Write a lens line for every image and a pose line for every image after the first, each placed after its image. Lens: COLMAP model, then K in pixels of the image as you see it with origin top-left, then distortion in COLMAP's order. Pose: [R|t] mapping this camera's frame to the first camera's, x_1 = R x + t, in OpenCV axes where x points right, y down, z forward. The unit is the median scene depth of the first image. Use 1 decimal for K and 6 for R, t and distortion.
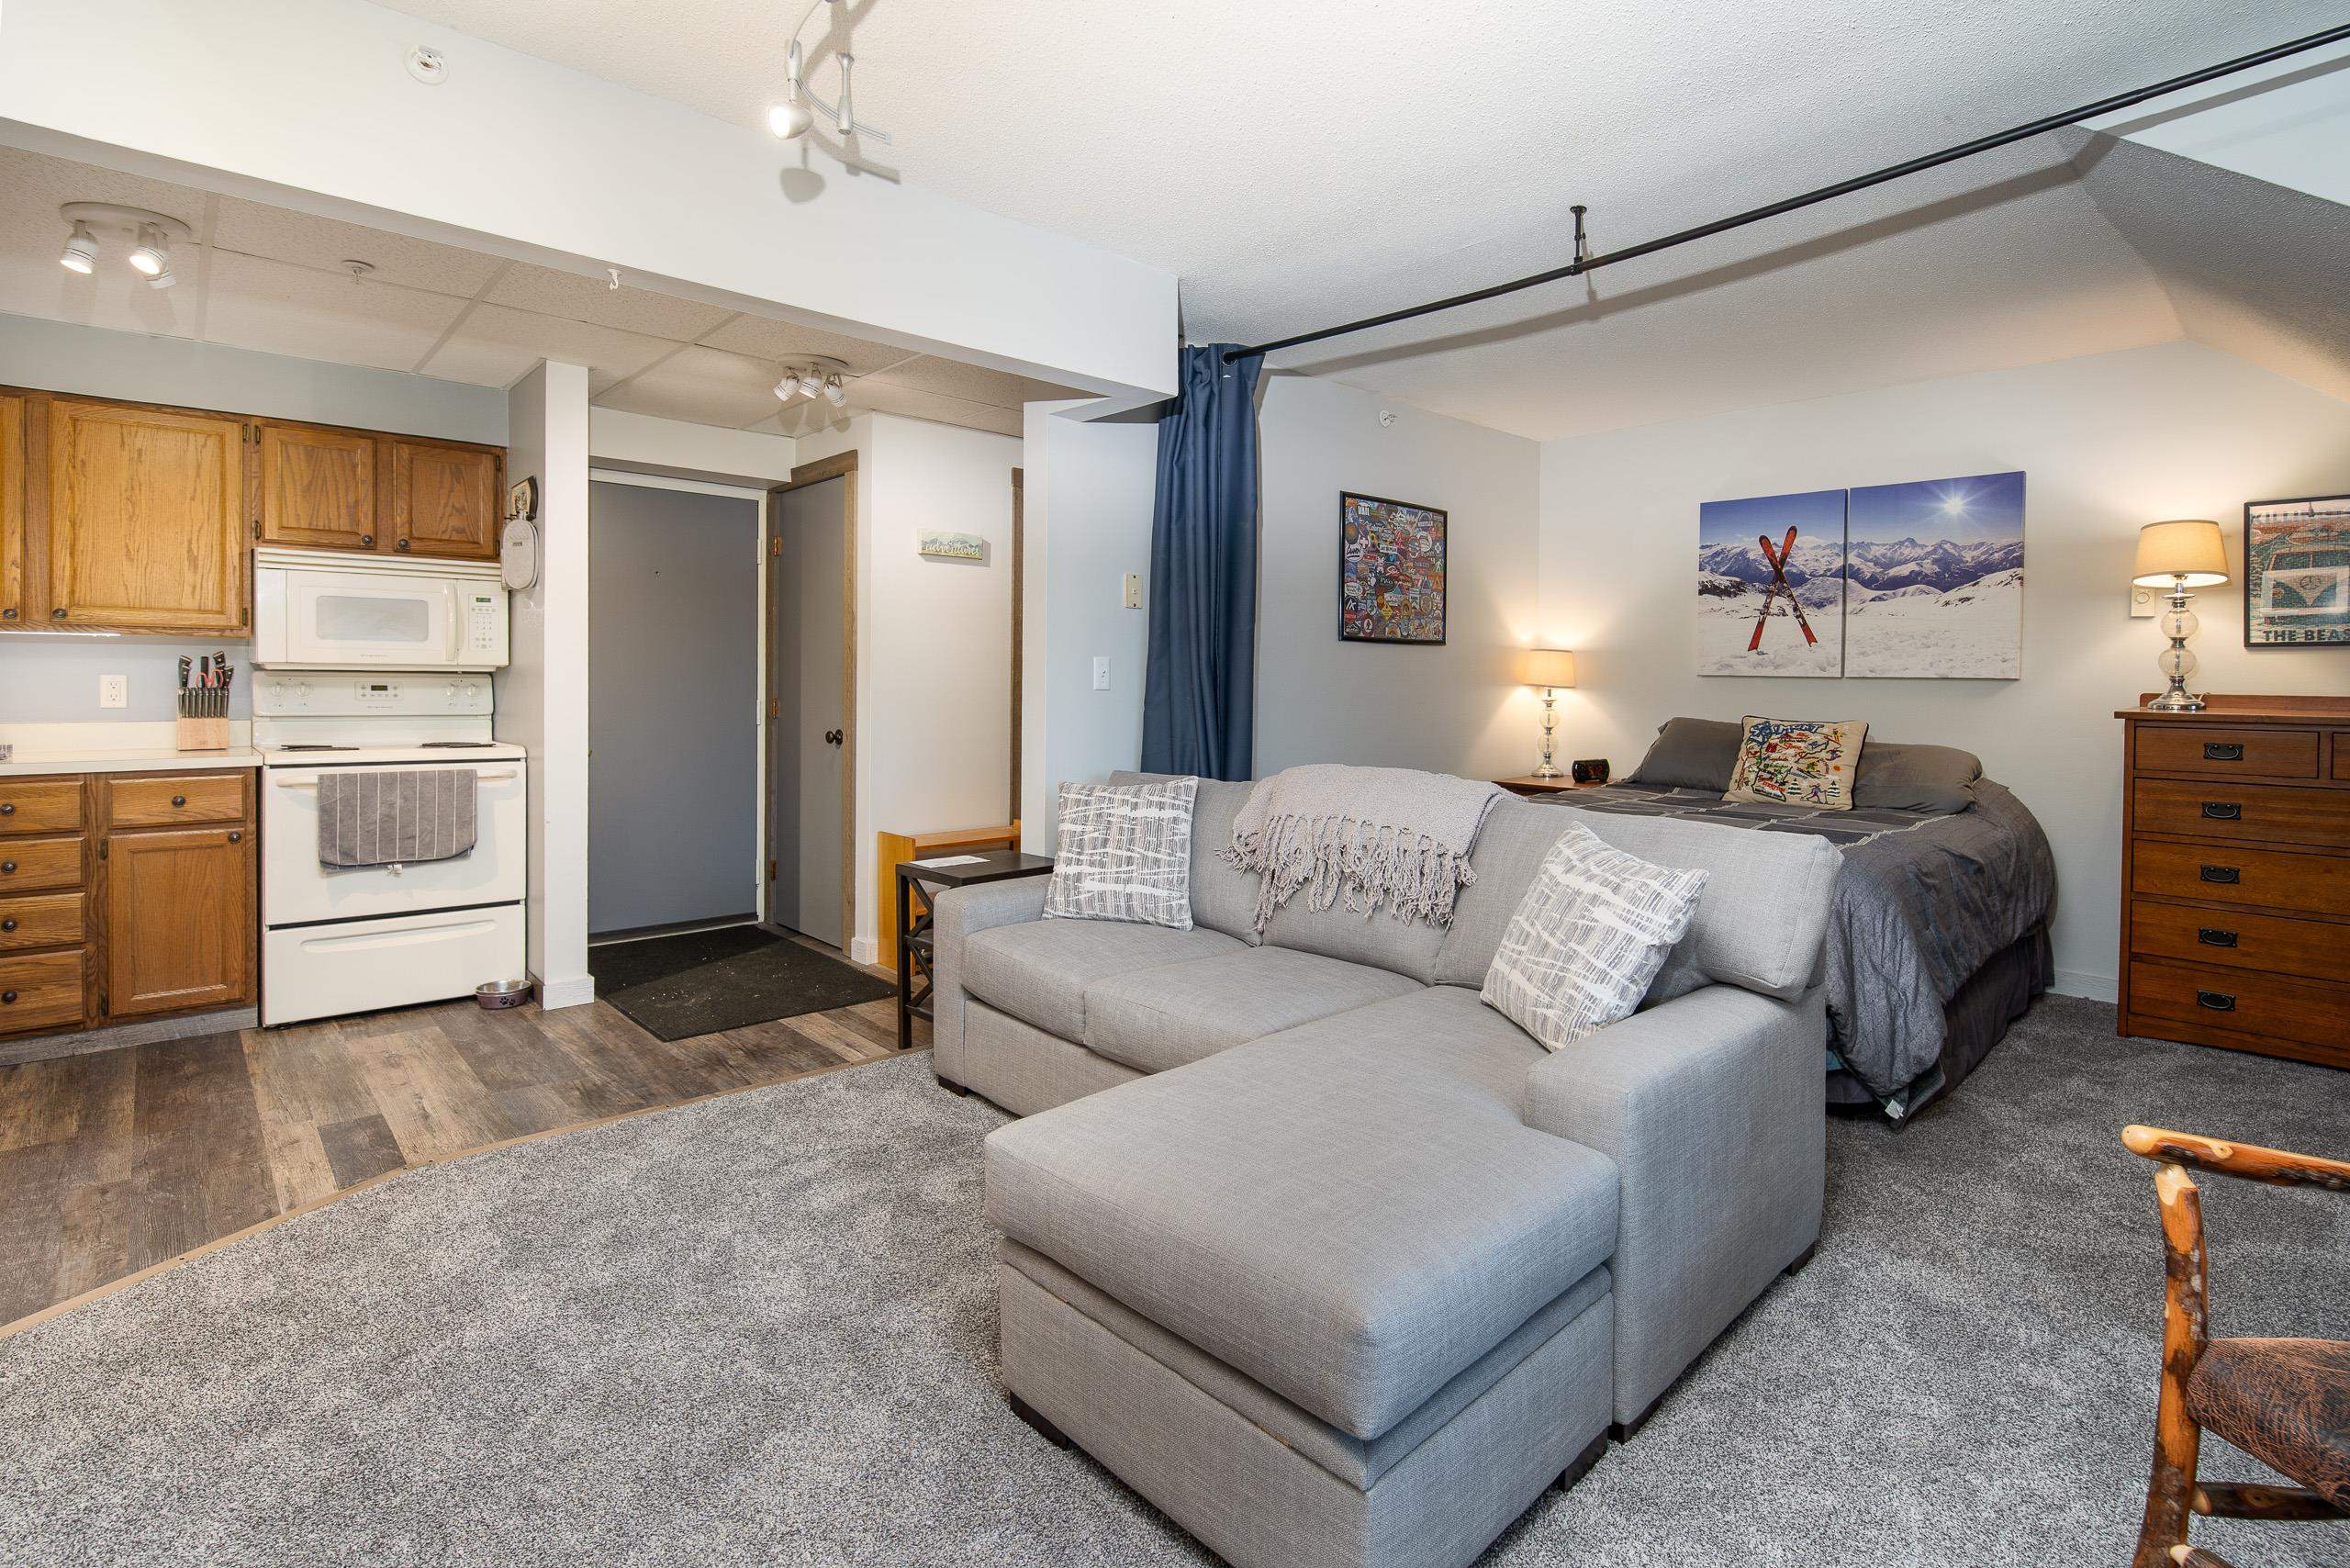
lens RADIAL K [[1112.2, 0, 1171.0], [0, 1112.2, 692.7], [0, 0, 1]] dist [0.001745, -0.009234]
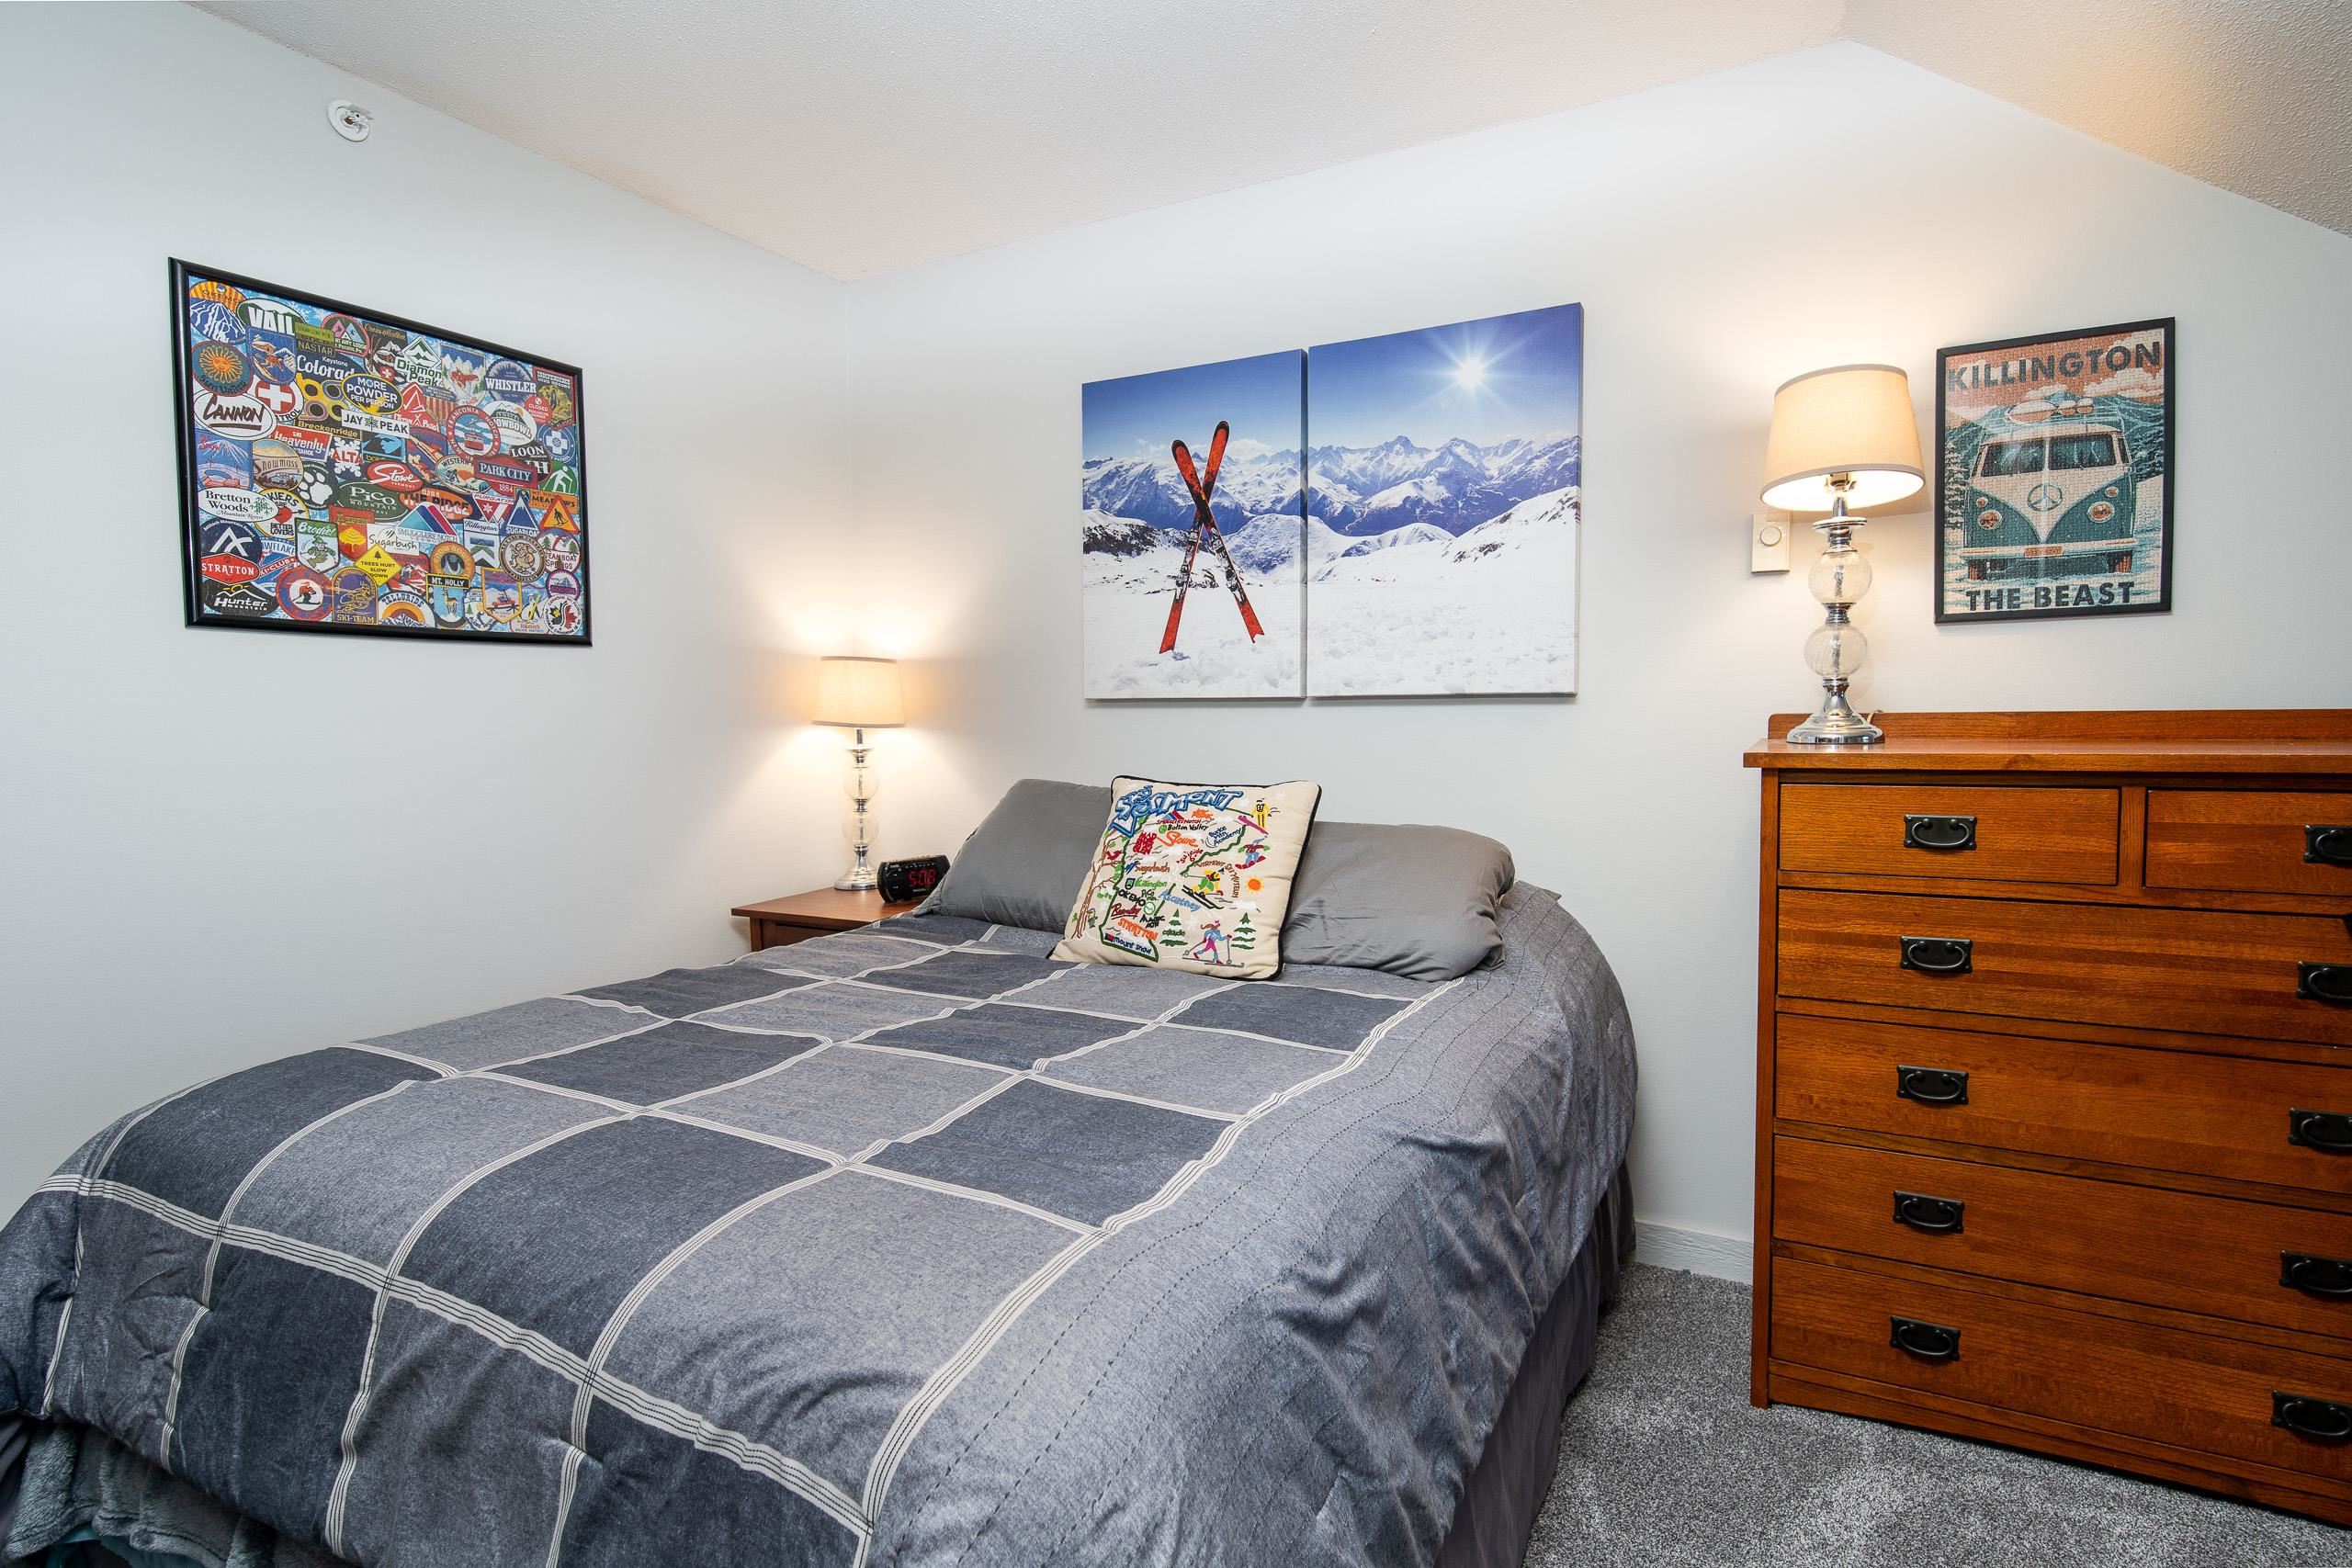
lens RADIAL K [[1201.5, 0, 1176.0], [0, 1201.5, 784.0], [0, 0, 1]] dist [0.001781, -0.000463]
pose [[0.945662, -0.038923, 0.322813, 0.382888], [0.025317, 0.998609, 0.046243, 0.000025], [-0.324164, -0.035557, 0.945332, 0.499091]]
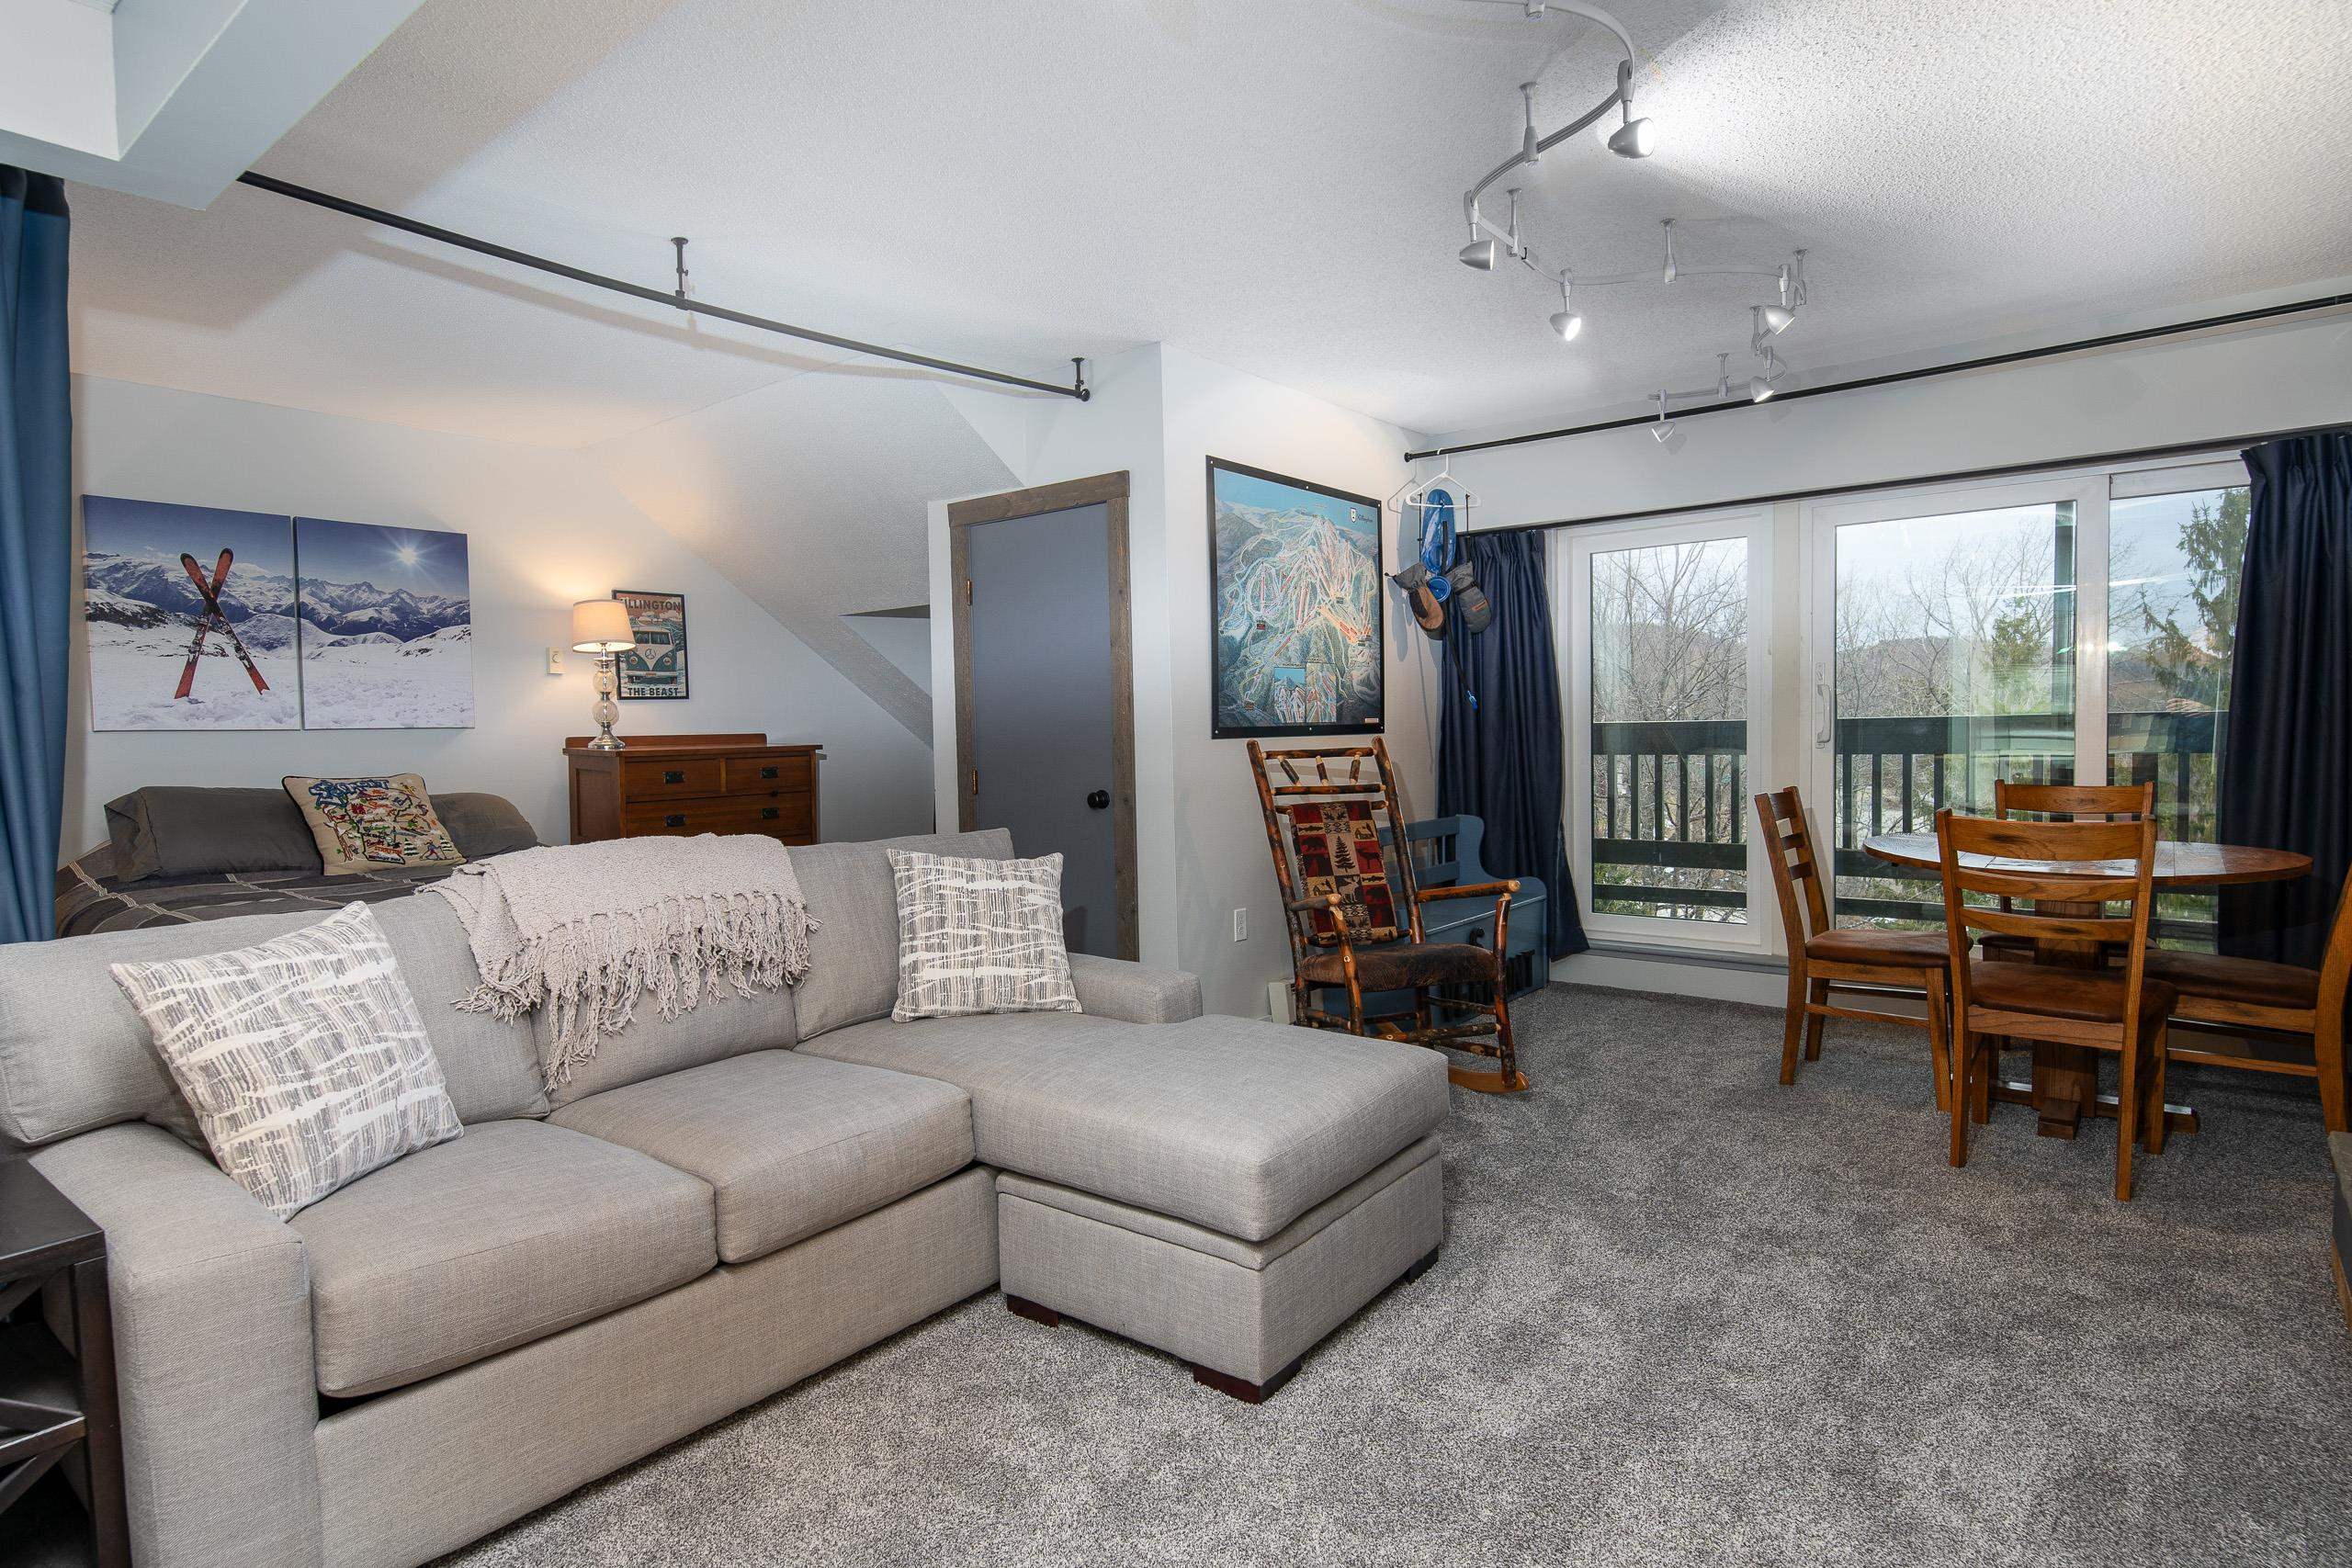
lens RADIAL K [[1237.8, 0, 1154.0], [0, 1237.8, 782.4], [0, 0, 1]] dist [0.028226, -0.020619]
pose [[-0.131532, -0.056015, 0.989728, -0.519930], [0.030628, 0.997696, 0.060536, -0.012162], [-0.990839, 0.038276, -0.129513, 0.497318]]
